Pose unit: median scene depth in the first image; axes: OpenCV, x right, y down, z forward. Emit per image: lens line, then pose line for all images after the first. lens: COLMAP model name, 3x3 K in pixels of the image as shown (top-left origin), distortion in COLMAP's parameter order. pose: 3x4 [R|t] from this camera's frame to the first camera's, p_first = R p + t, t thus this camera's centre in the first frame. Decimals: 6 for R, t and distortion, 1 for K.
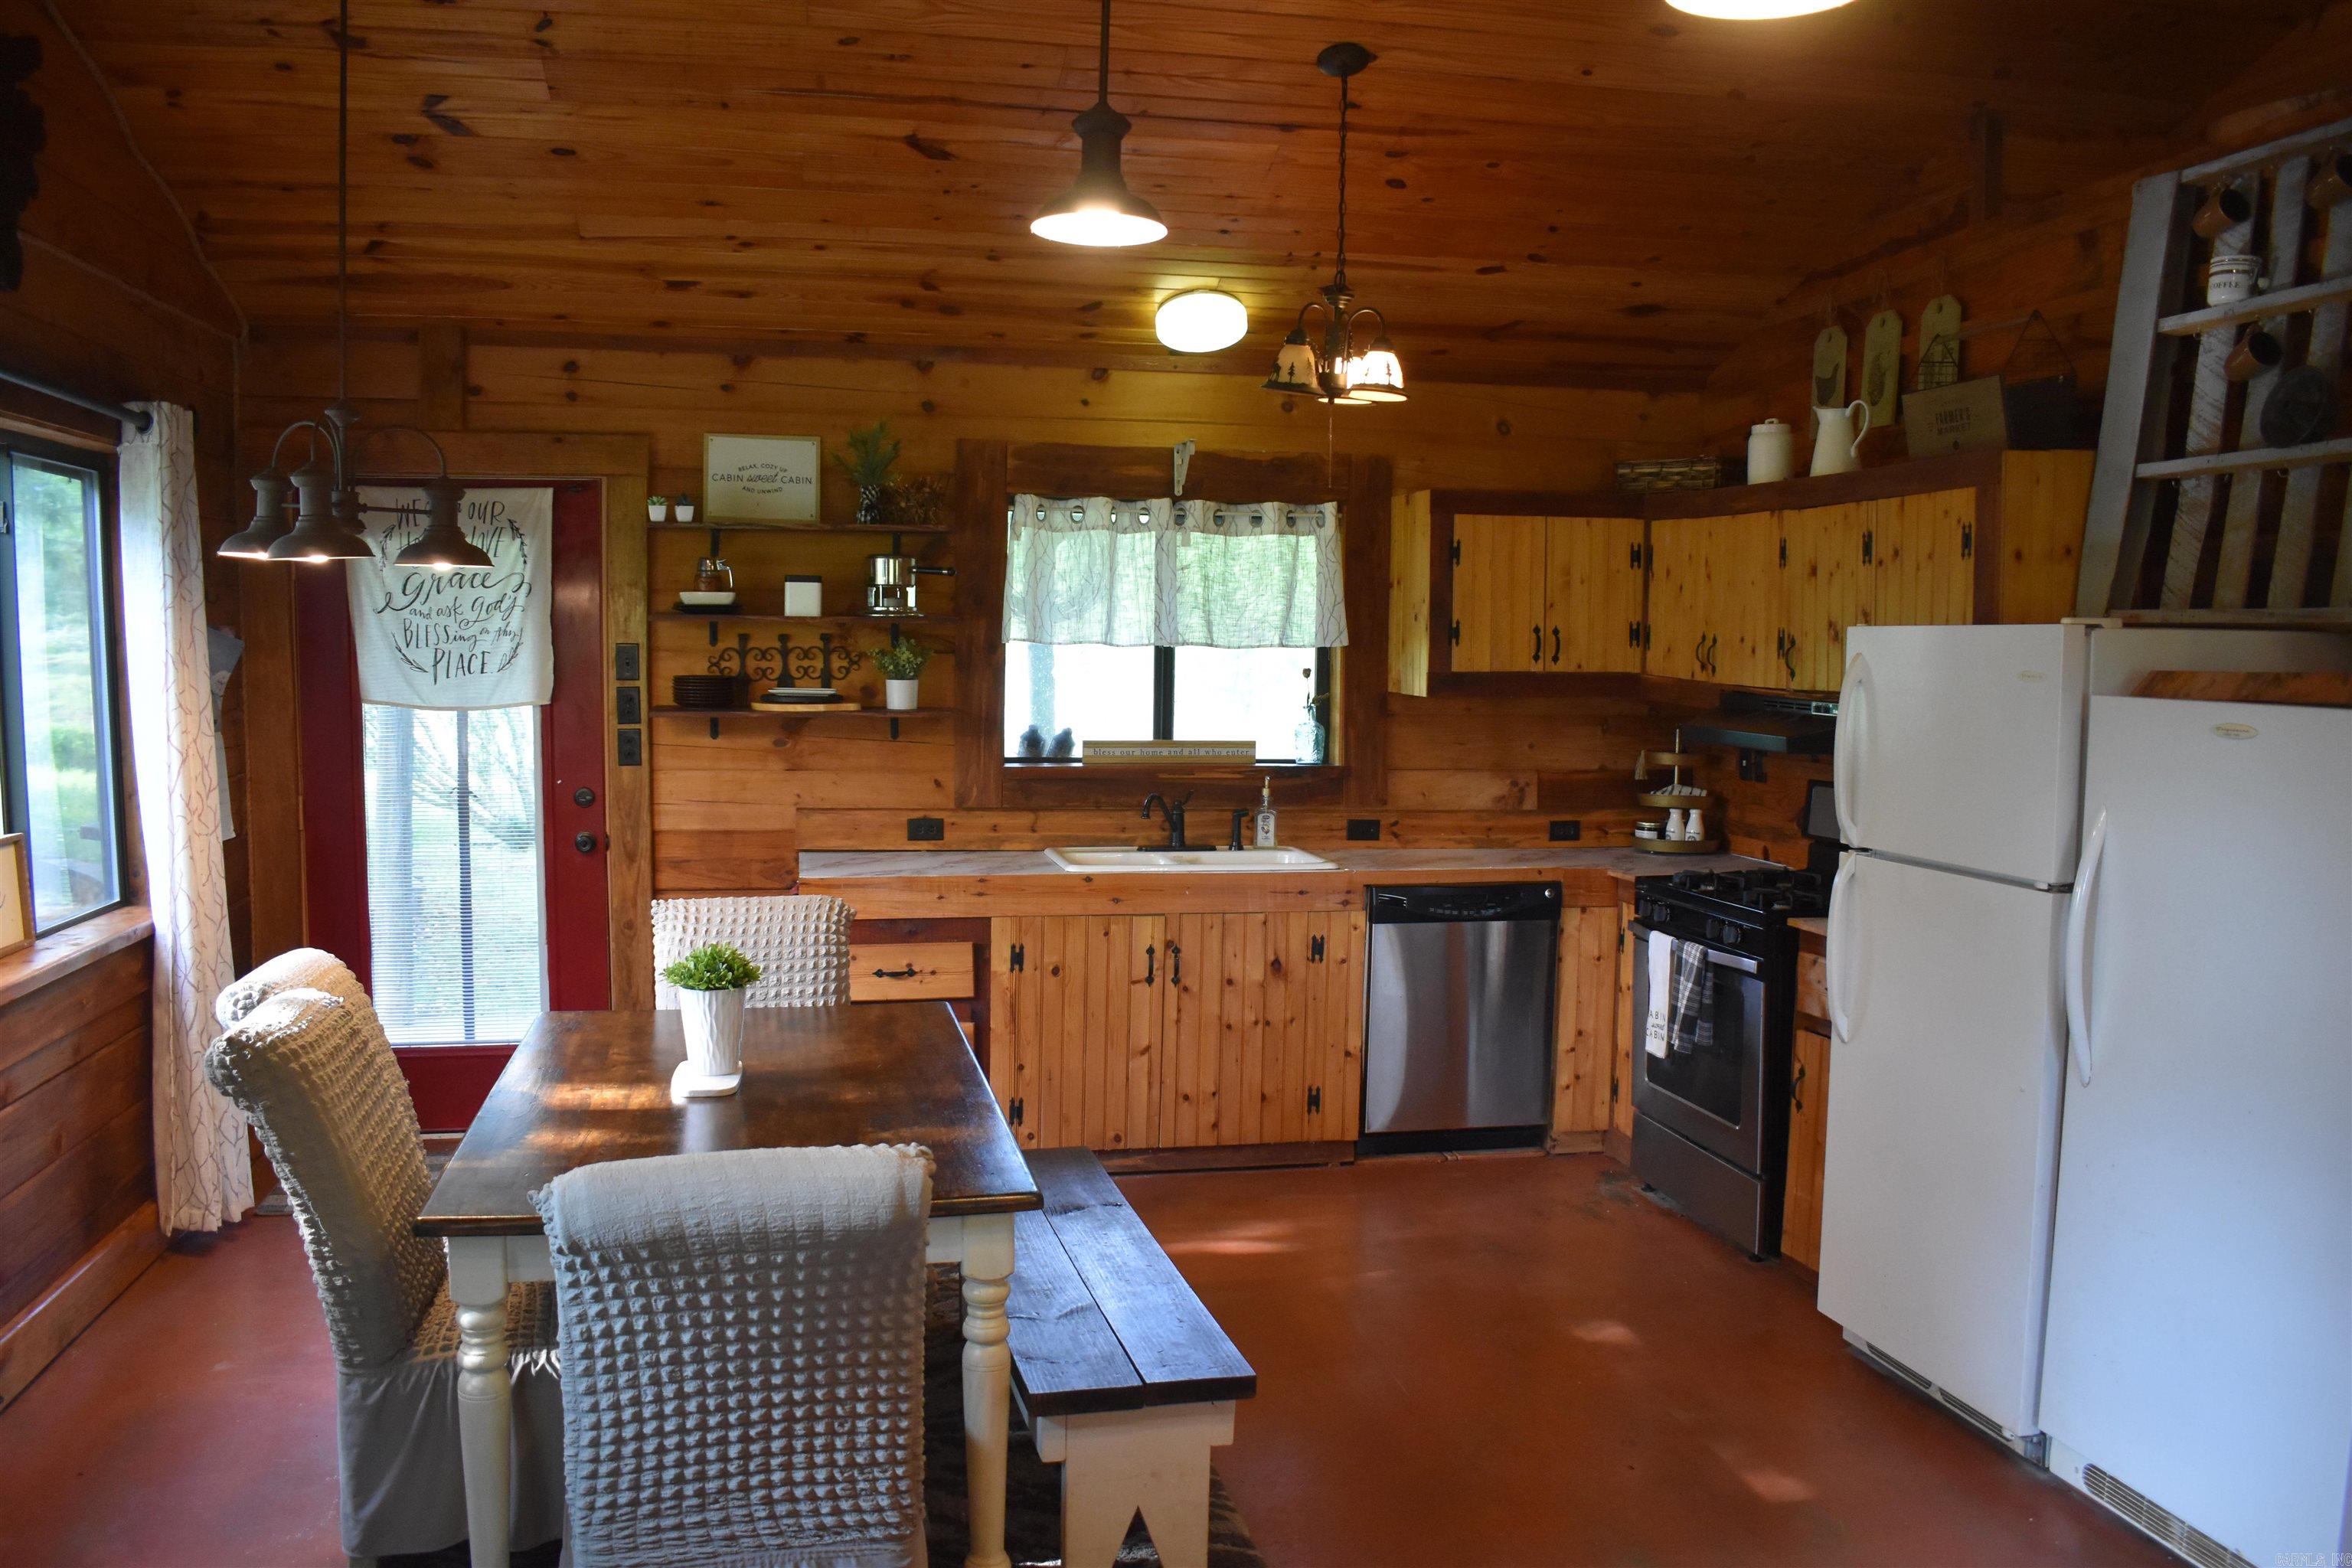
lens RADIAL K [[1850.7, 0, 1163.5], [0, 1850.7, 786.2], [0, 0, 1]] dist [-0.098577, 0.019484]
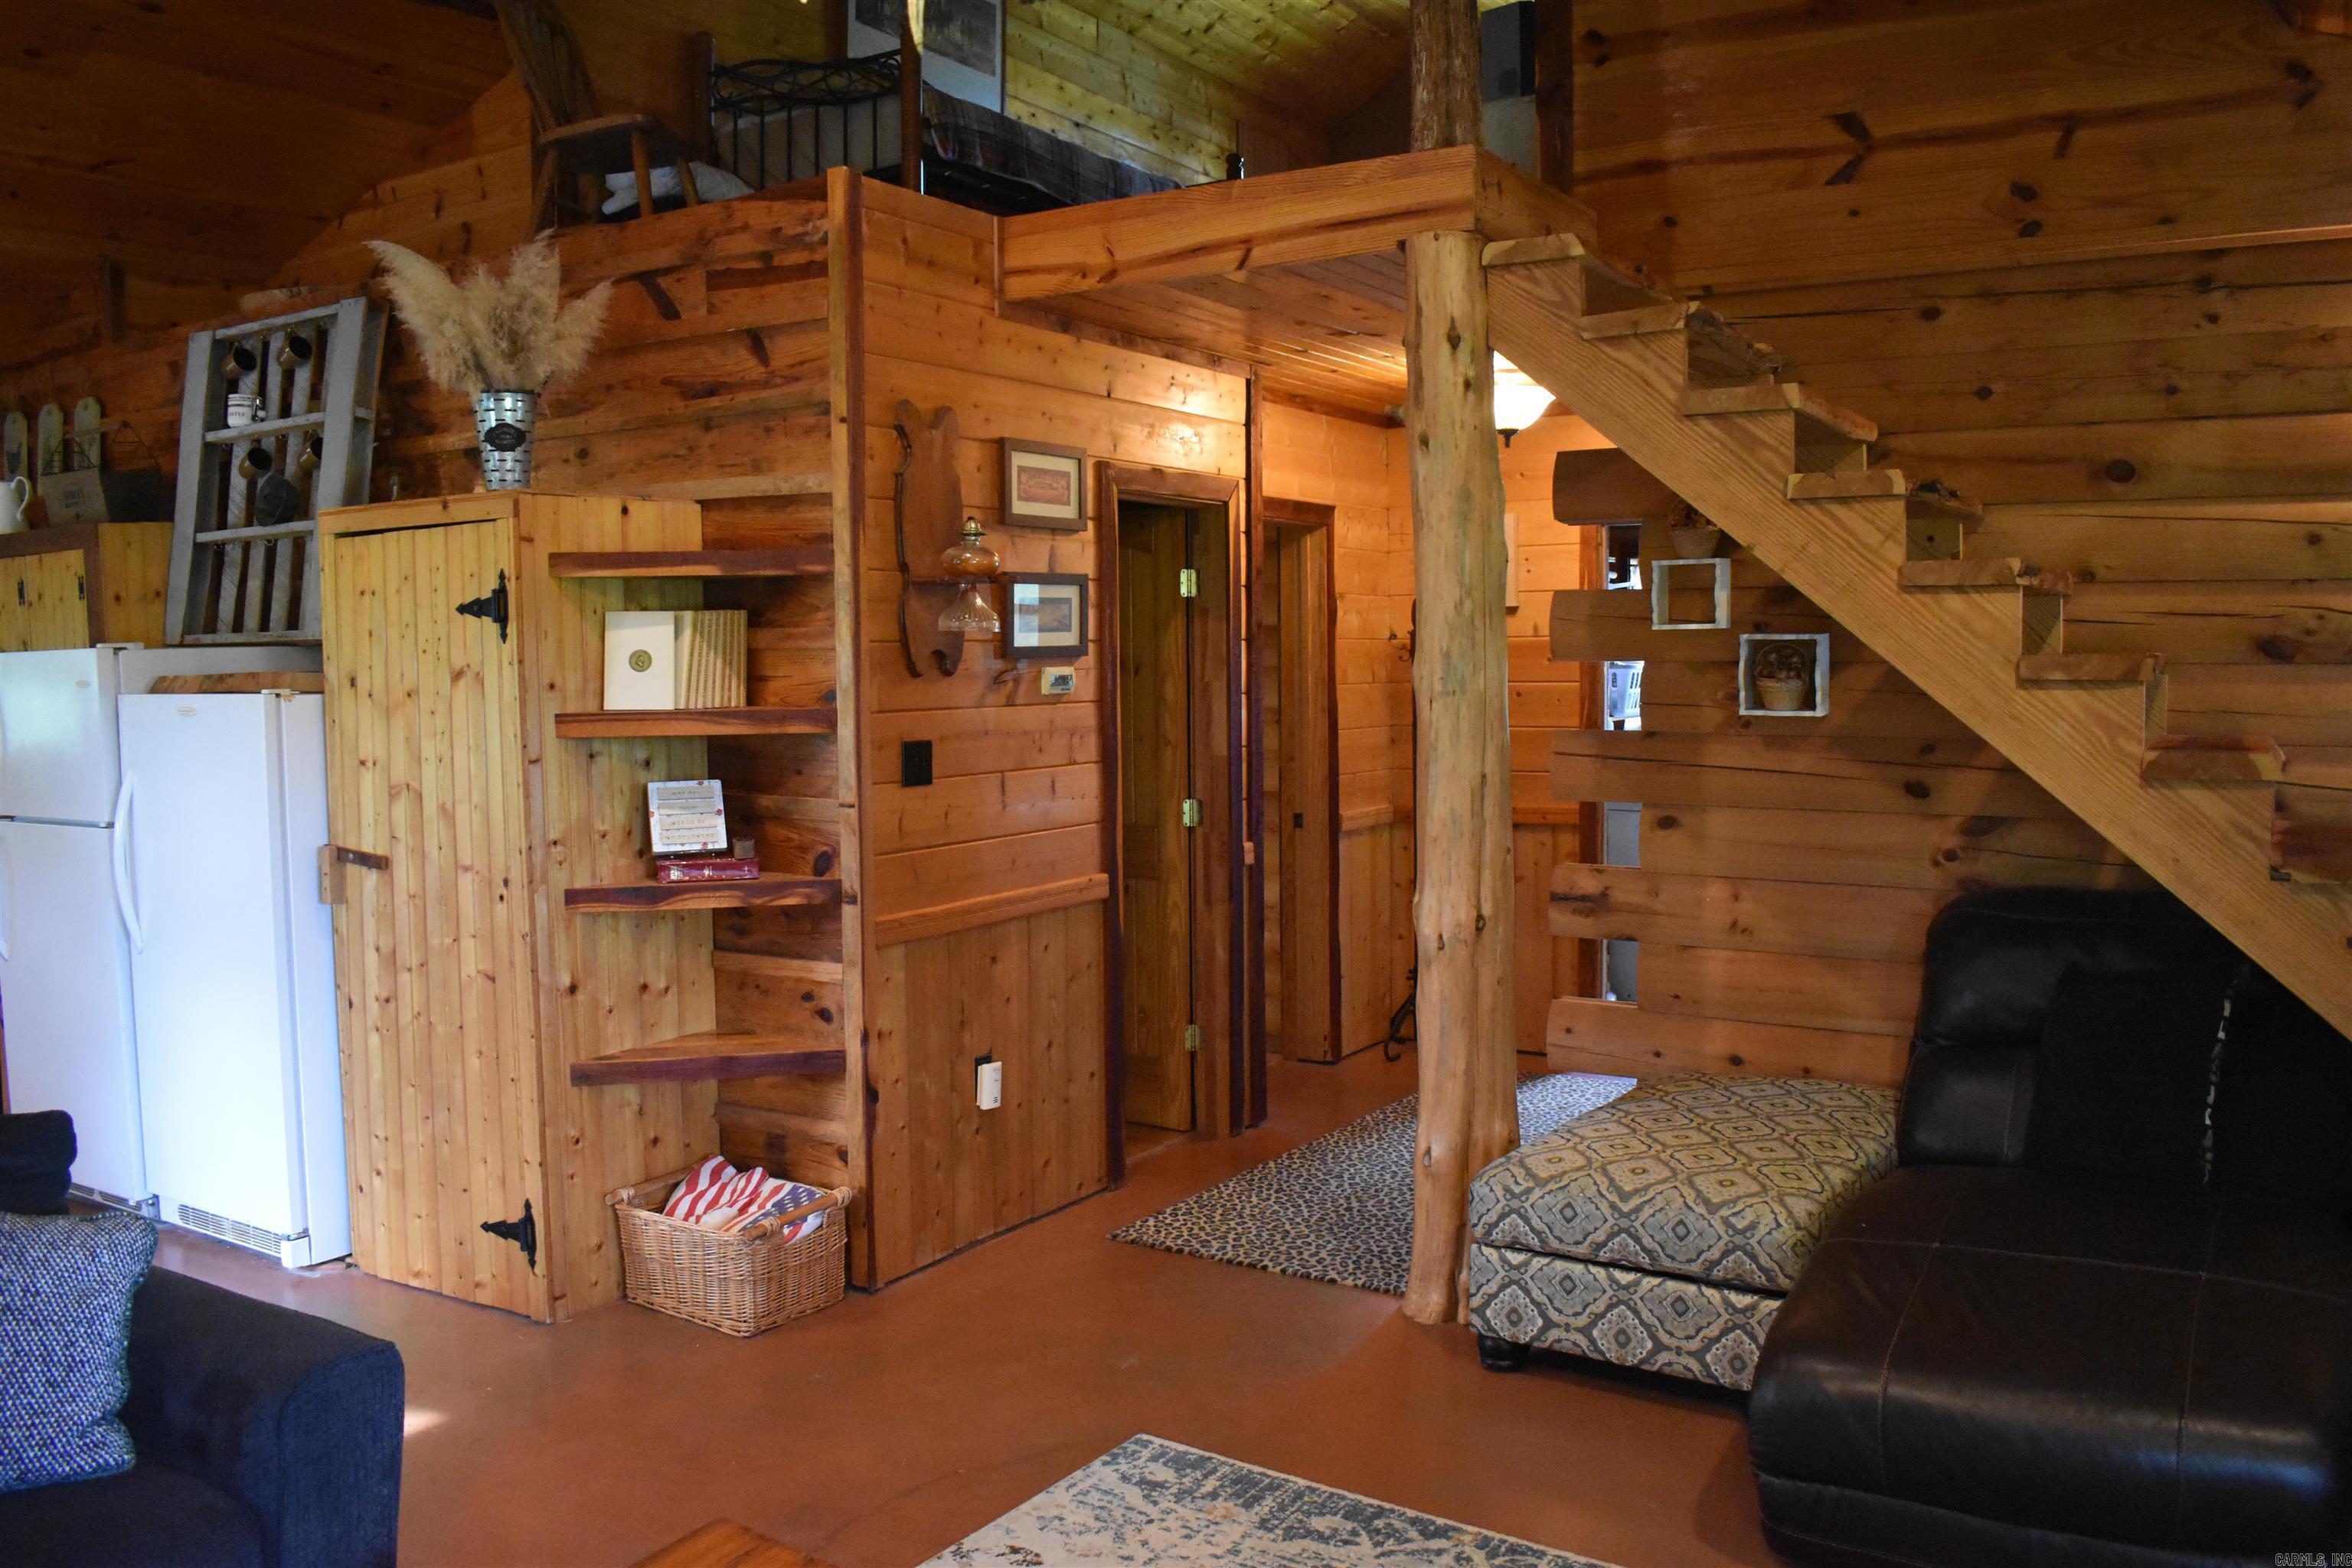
lens RADIAL K [[1850.7, 0, 1154.1], [0, 1850.7, 780.8], [0, 0, 1]] dist [-0.098577, 0.019484]
pose [[0.695874, -0.074210, 0.714319, 0.033364], [0.081772, 0.996366, 0.023852, 0.047234], [-0.713493, 0.041813, 0.699413, -0.555013]]
